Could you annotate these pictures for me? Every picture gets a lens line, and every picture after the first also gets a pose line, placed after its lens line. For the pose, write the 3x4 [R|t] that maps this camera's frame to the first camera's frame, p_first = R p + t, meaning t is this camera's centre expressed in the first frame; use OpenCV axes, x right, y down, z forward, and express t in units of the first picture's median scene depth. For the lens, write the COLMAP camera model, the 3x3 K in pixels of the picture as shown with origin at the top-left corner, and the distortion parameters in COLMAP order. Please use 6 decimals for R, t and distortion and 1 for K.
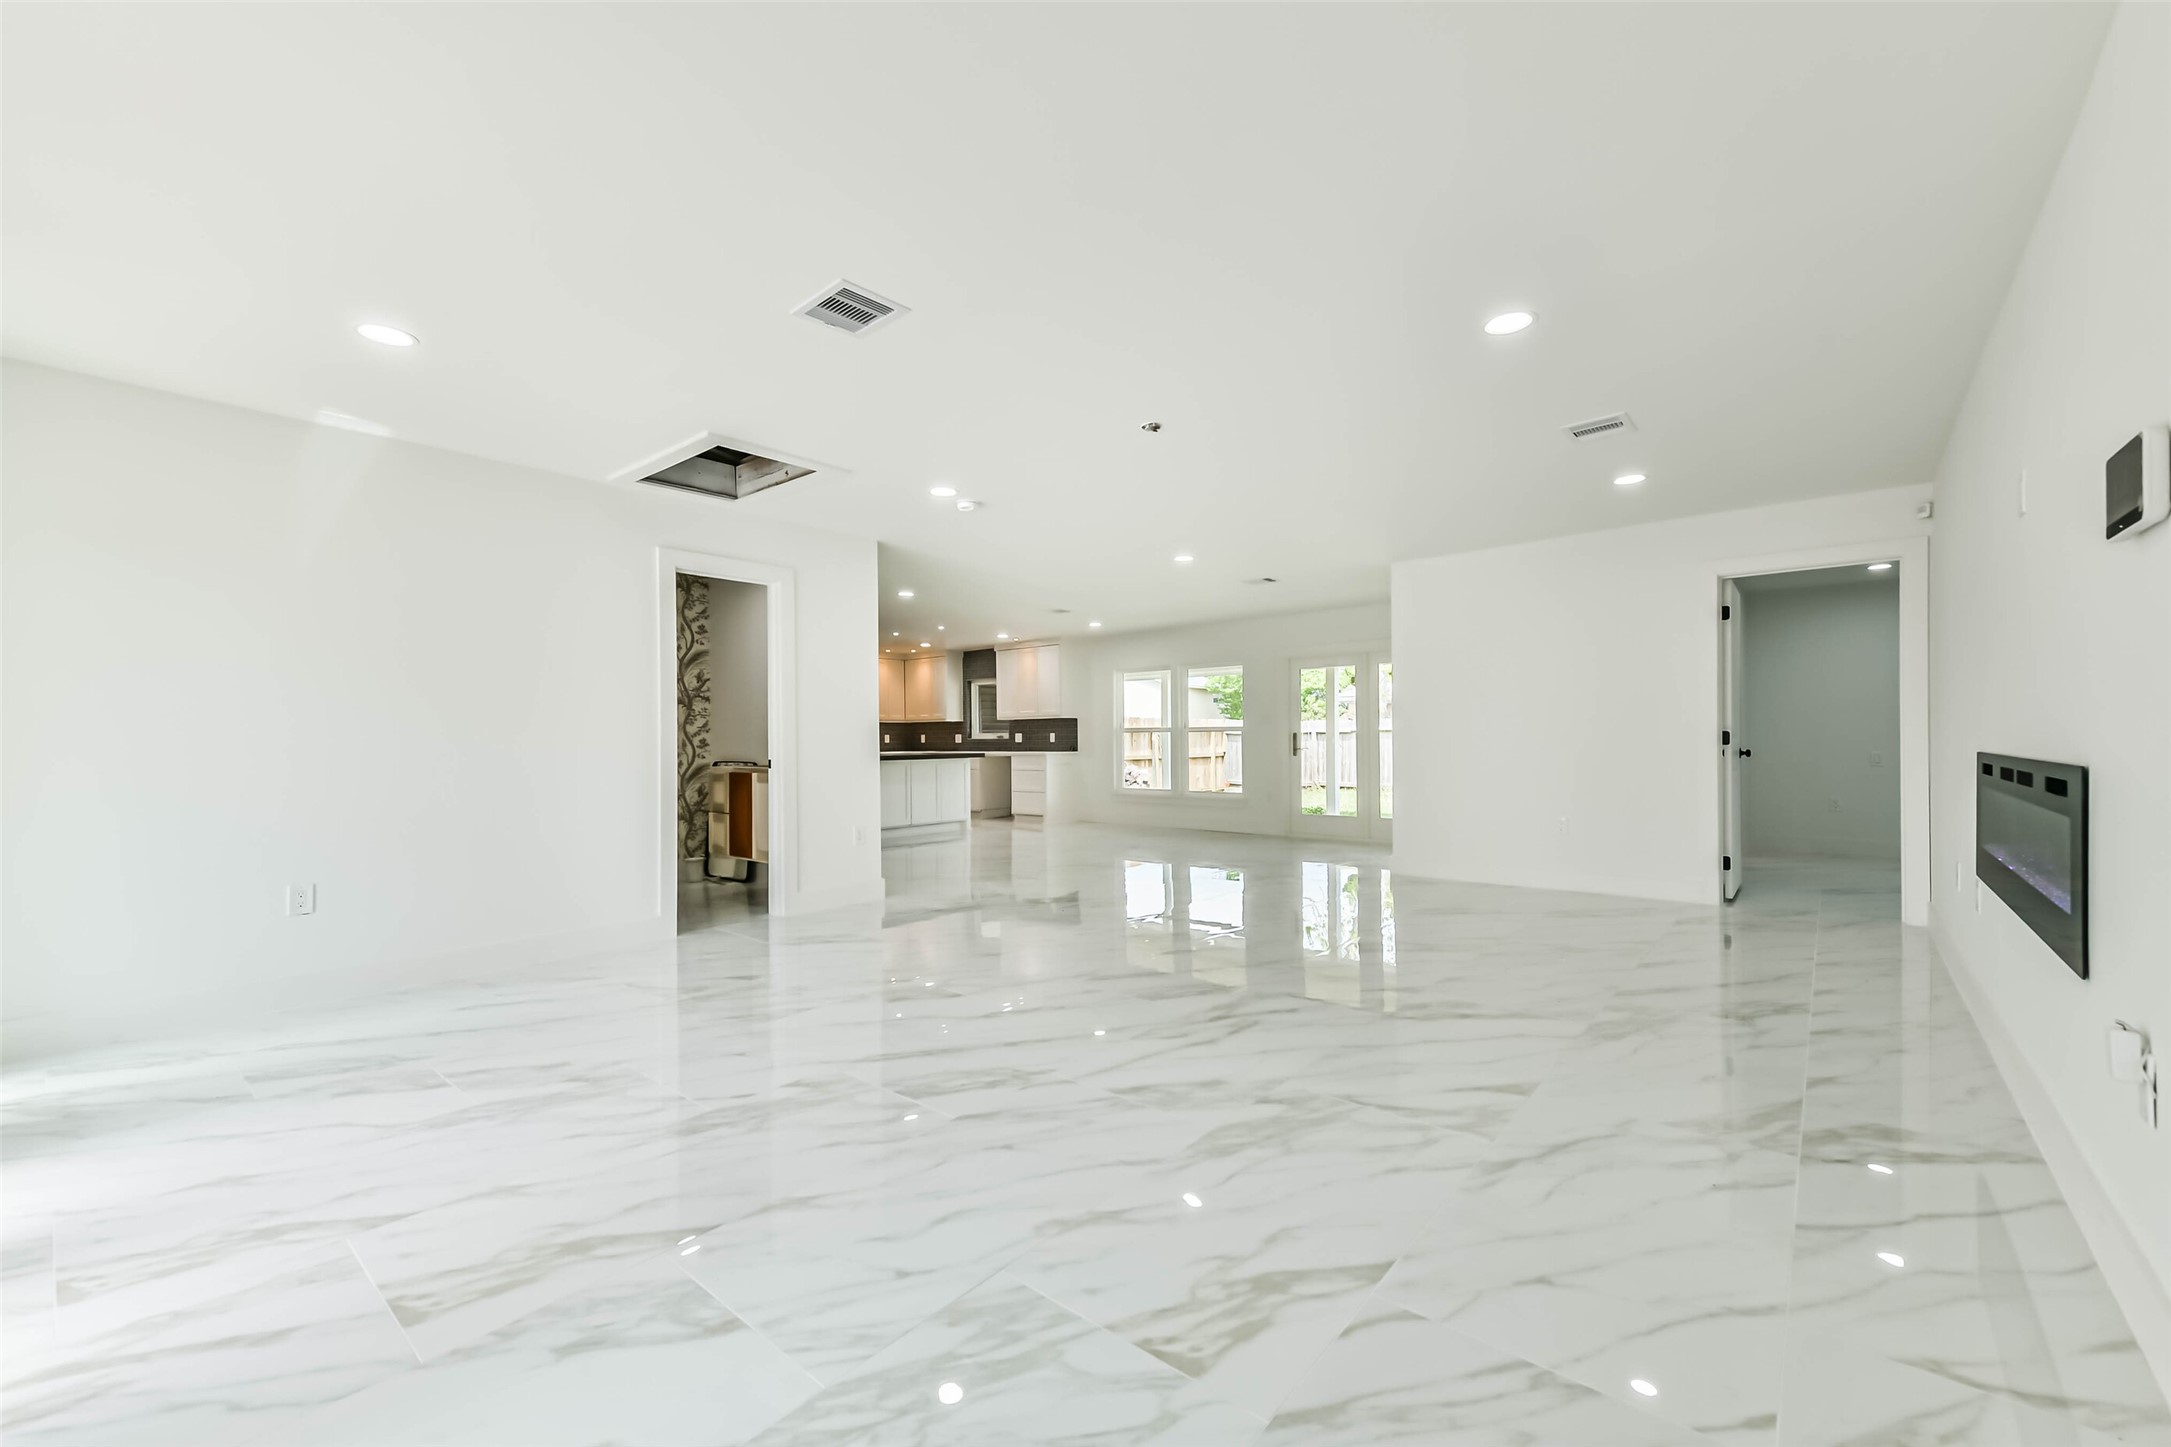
lens RADIAL K [[881.0, 0, 1105.3], [0, 881.0, 743.7], [0, 0, 1]] dist [0.000290, -0.000059]
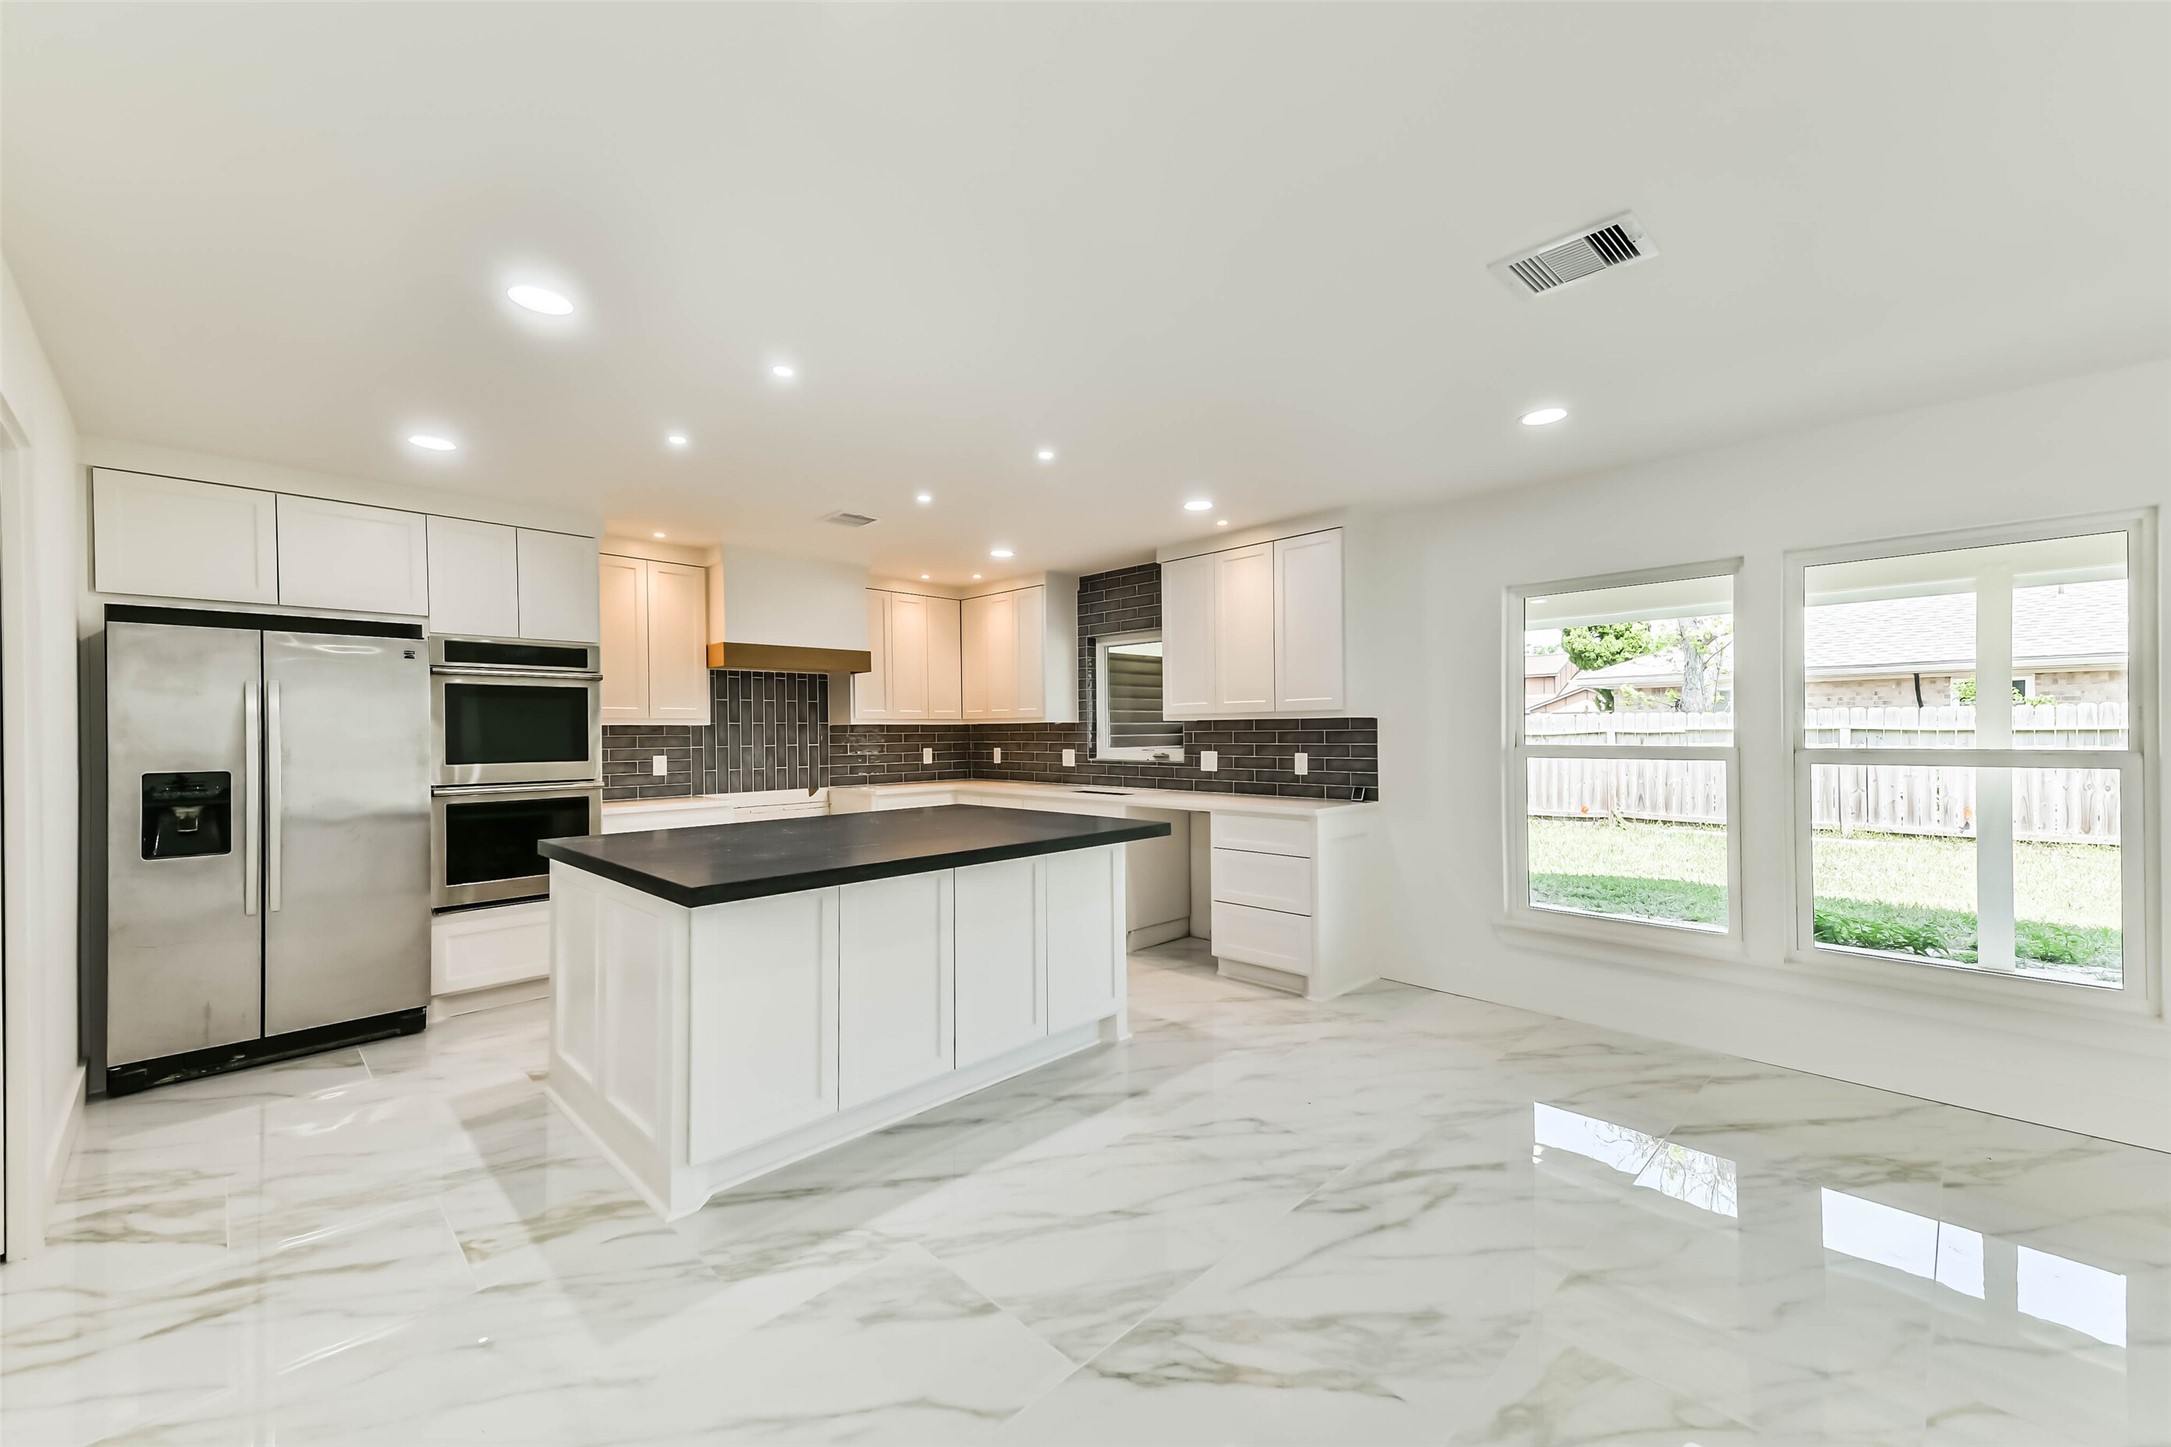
lens RADIAL K [[853.4, 0, 1097.2], [0, 853.4, 729.1], [0, 0, 1]] dist [0.031370, -0.000335]
pose [[0.995718, -0.000356, -0.092439, -0.117531], [0.000029, 0.999994, -0.003547, -0.021948], [0.092439, 0.003529, 0.995712, 0.582600]]
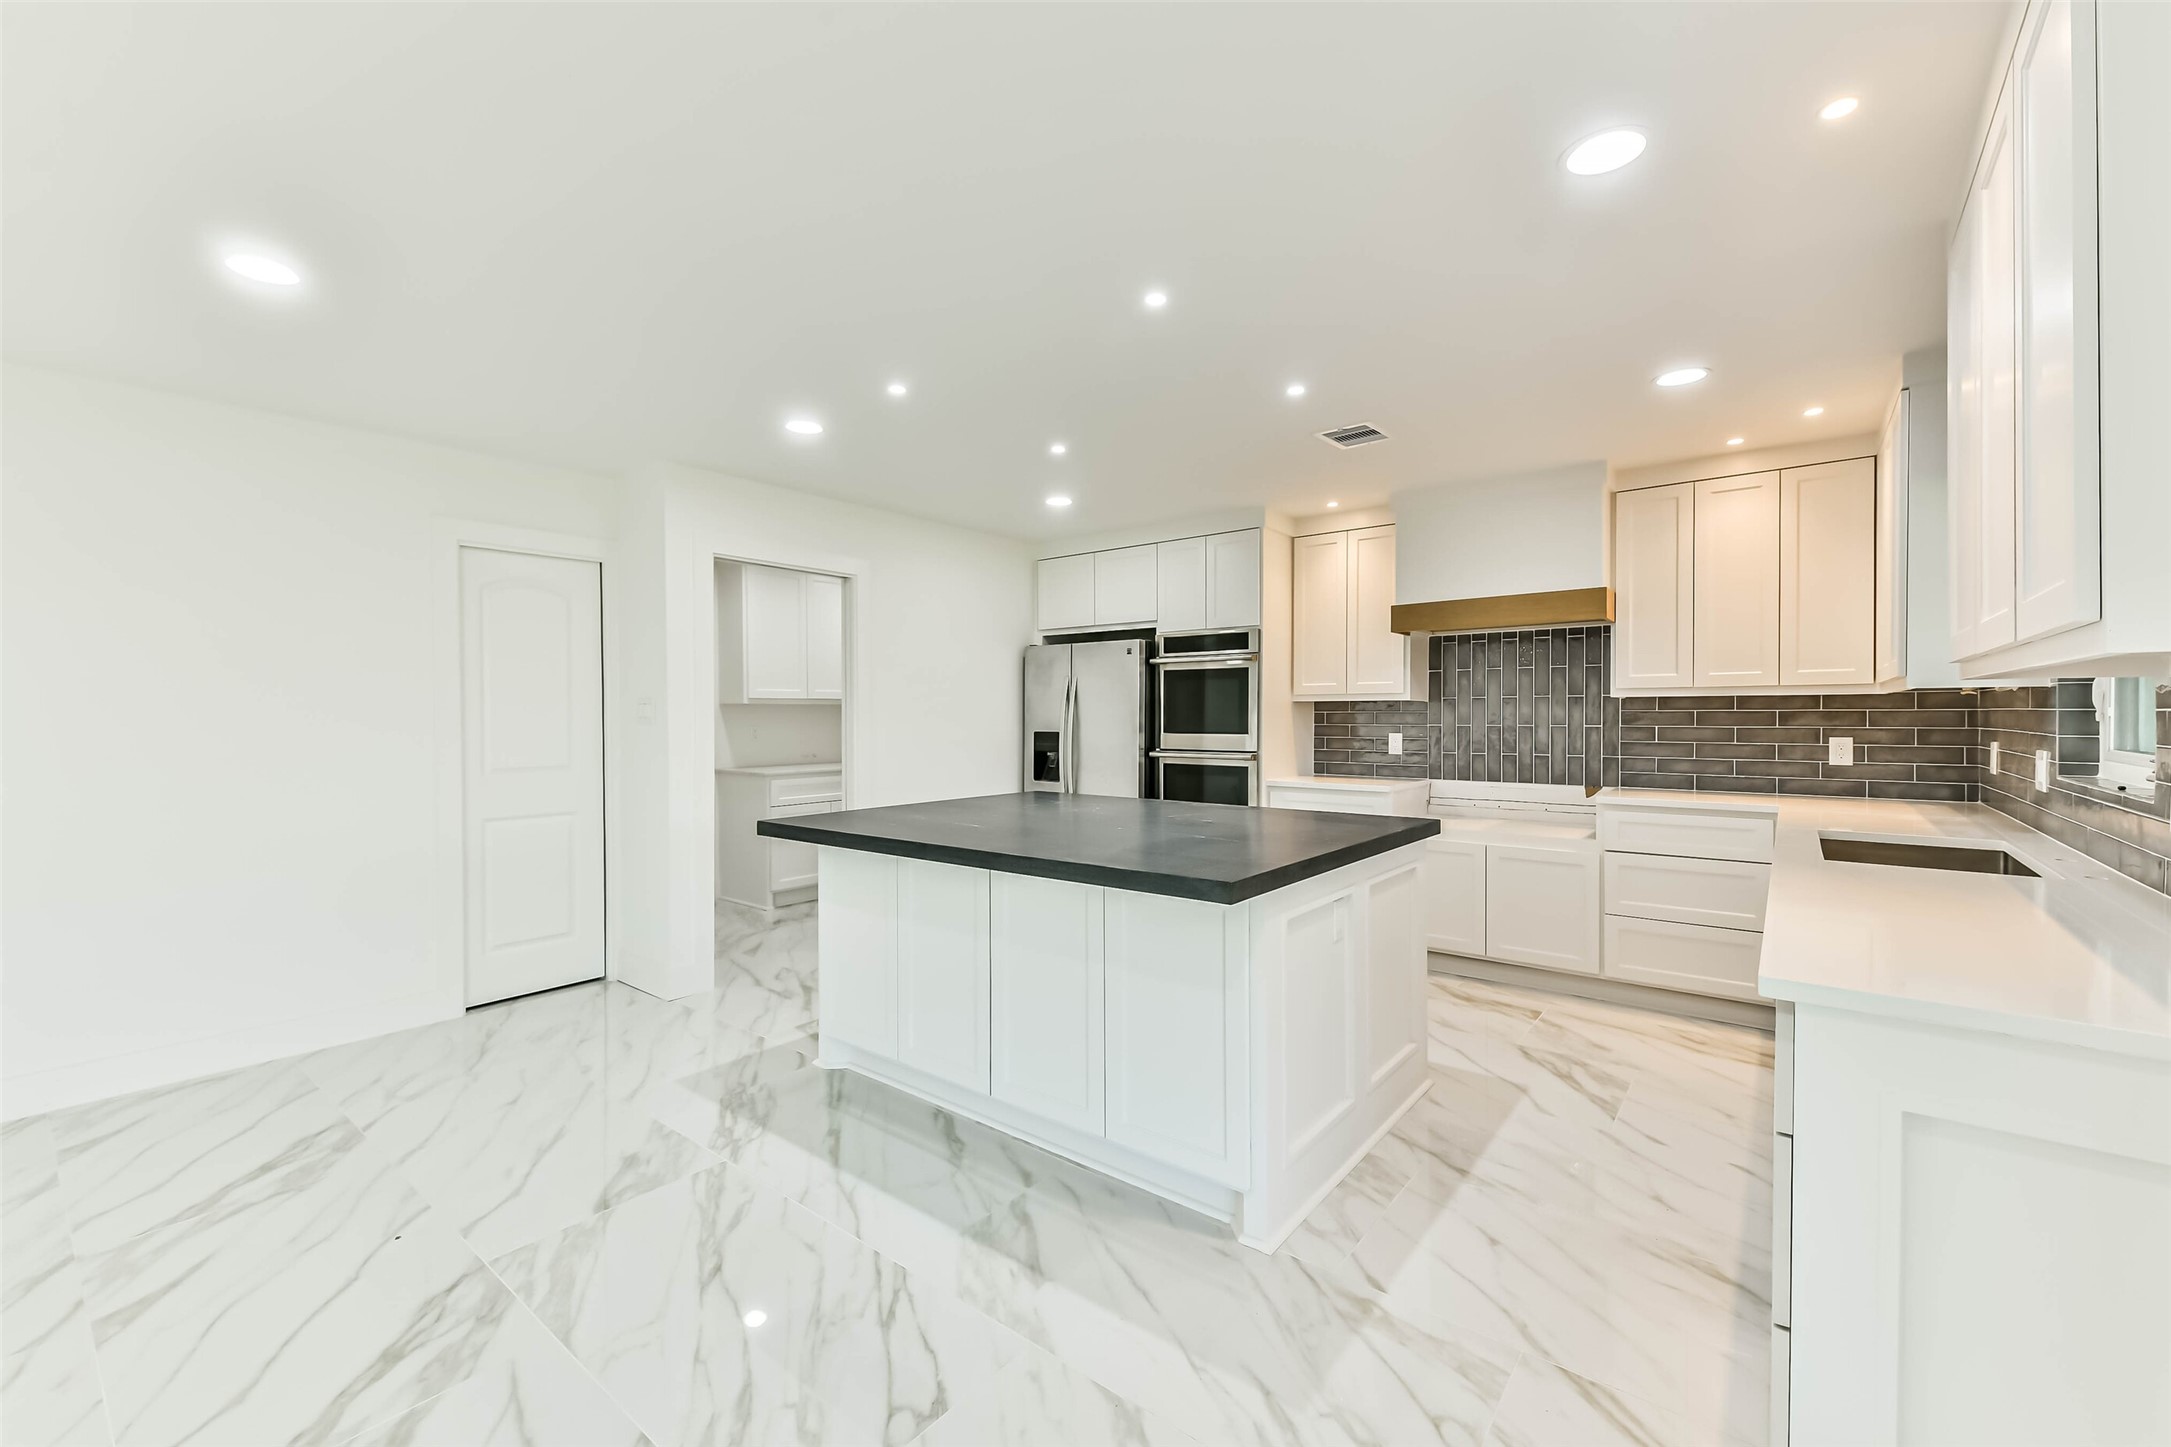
lens RADIAL K [[886.3, 0, 1081.6], [0, 886.3, 719.7], [0, 0, 1]] dist [0.015674, -0.000194]
pose [[0.006026, 0.014899, -0.999871, 0.041301], [0.000778, 0.999889, 0.014904, -0.022781], [0.999982, -0.000867, 0.006013, 0.846723]]
